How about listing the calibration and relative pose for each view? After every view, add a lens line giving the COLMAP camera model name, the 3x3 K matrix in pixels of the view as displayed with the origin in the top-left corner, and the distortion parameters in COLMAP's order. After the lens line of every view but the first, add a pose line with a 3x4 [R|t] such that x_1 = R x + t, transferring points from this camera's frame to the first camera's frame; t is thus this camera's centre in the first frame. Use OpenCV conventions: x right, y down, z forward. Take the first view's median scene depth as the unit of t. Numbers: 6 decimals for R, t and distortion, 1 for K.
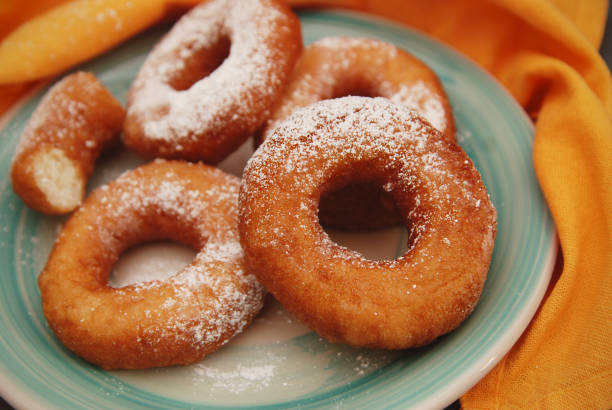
lens RADIAL K [[2101.5, 0, 306.0], [0, 2101.5, 205.0], [0, 0, 1]] dist [0.102370, 0.535308]
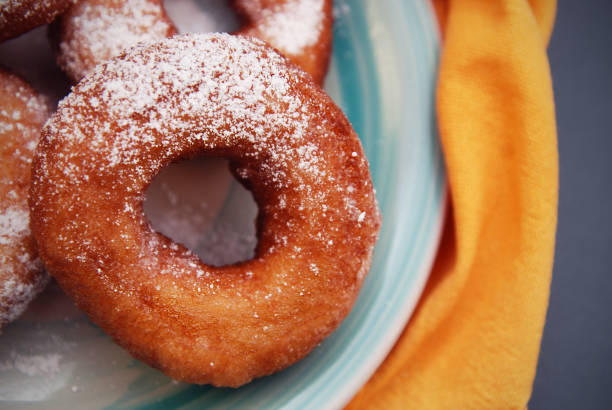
lens RADIAL K [[2101.5, 0, 306.0], [0, 2101.5, 205.0], [0, 0, 1]] dist [0.102370, 0.535308]
pose [[0.959619, 0.002510, 0.281290, -0.143826], [-0.204753, 0.691914, 0.692338, -0.506616], [-0.192891, -0.721976, 0.664488, 0.508161]]
